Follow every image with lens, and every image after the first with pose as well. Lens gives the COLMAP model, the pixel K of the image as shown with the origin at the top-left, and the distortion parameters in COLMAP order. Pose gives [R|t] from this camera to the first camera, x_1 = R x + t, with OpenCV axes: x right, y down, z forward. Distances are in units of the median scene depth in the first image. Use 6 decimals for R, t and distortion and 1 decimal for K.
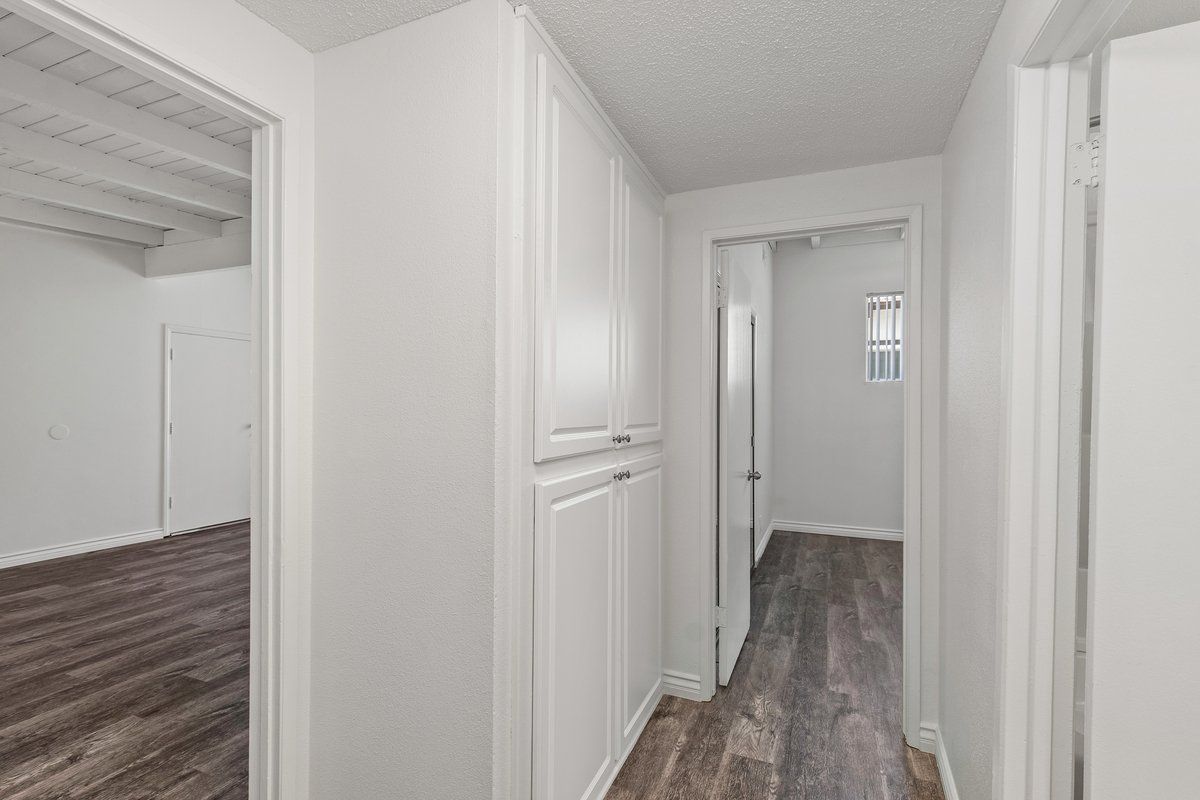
lens RADIAL K [[552.6, 0, 594.9], [0, 552.6, 406.9], [0, 0, 1]] dist [0.010416, -0.000604]
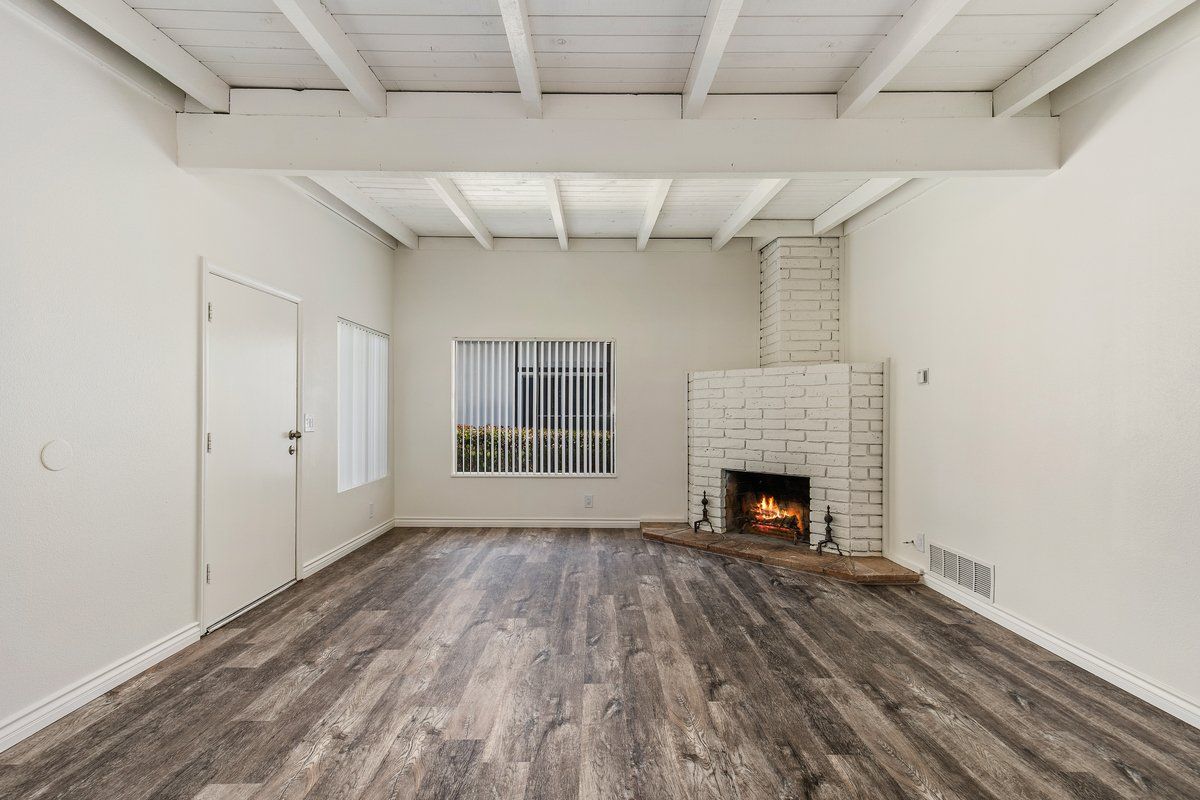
lens RADIAL K [[547.9, 0, 594.4], [0, 547.9, 409.2], [0, 0, 1]] dist [0.009111, -0.000043]
pose [[0.917665, -0.001650, 0.397352, -0.859173], [0.000964, 0.999998, 0.001927, 0.005233], [-0.397355, -0.001386, 0.917664, 0.454220]]
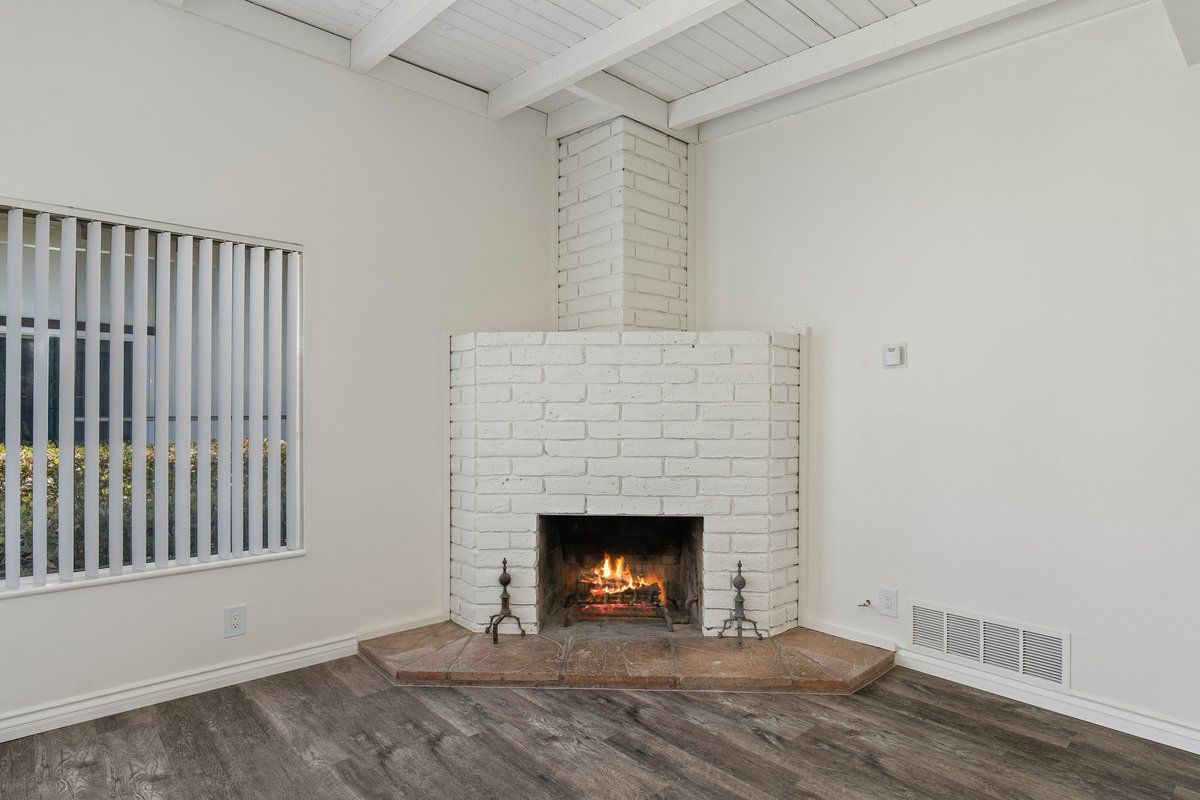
lens RADIAL K [[650.2, 0, 596.6], [0, 650.2, 396.6], [0, 0, 1]] dist [0.011481, -0.000718]
pose [[0.413428, 0.012524, 0.910451, -0.792702], [-0.003917, 0.999921, -0.011976, 0.009020], [-0.910528, 0.001385, 0.413444, 1.134017]]
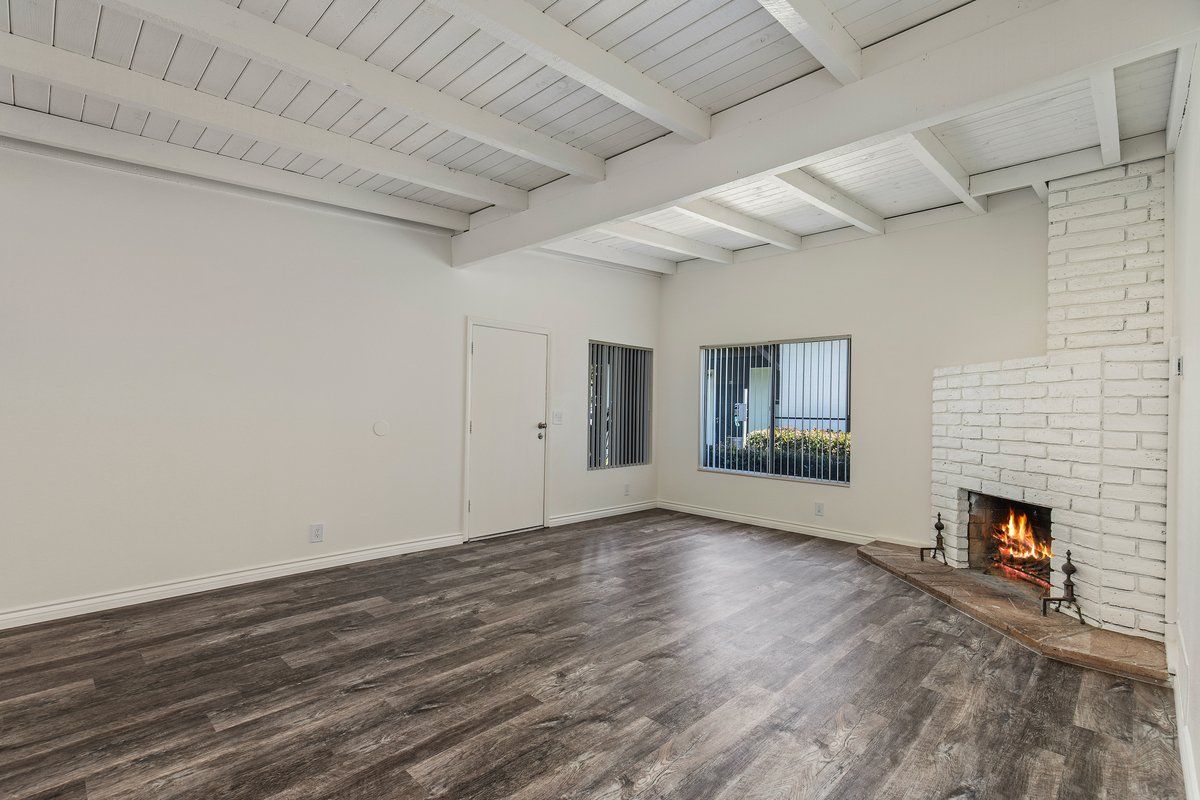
lens RADIAL K [[552.6, 0, 594.9], [0, 552.6, 406.9], [0, 0, 1]] dist [0.010416, -0.000604]
pose [[0.931768, 0.010240, -0.362910, -0.313412], [-0.012596, 0.999912, -0.004124, 0.008060], [0.362835, 0.008414, 0.931815, 0.281435]]
